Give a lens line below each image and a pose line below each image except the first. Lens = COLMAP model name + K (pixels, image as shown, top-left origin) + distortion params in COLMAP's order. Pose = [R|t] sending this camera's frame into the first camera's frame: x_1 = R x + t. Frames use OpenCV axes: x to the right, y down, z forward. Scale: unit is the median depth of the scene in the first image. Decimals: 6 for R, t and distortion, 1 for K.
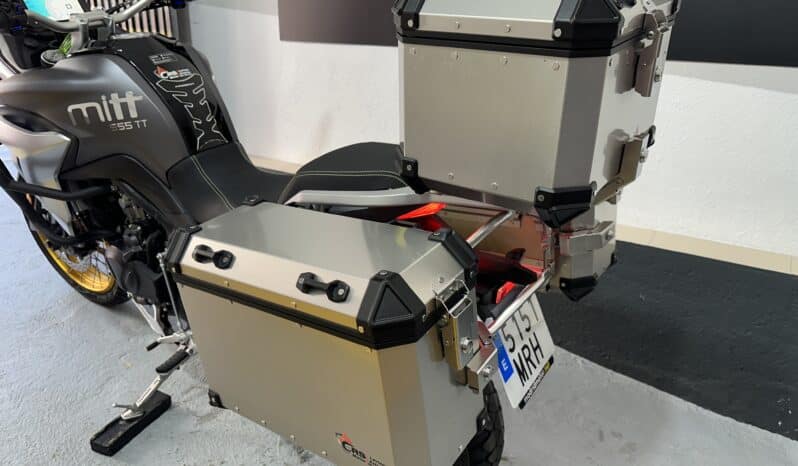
lens RADIAL K [[558.8, 0, 405.3], [0, 558.8, 258.5], [0, 0, 1]] dist [0.066347, -0.080656]
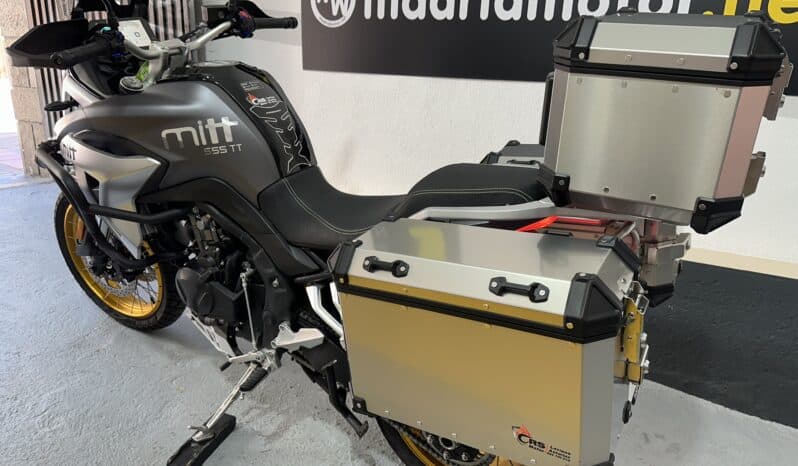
lens RADIAL K [[558.8, 0, 405.3], [0, 558.8, 258.5], [0, 0, 1]] dist [0.066347, -0.080656]
pose [[0.995995, -0.018616, 0.087450, -0.234426], [0.022704, 0.998684, -0.045987, 0.018202], [-0.086479, 0.047788, 0.995107, -0.043066]]
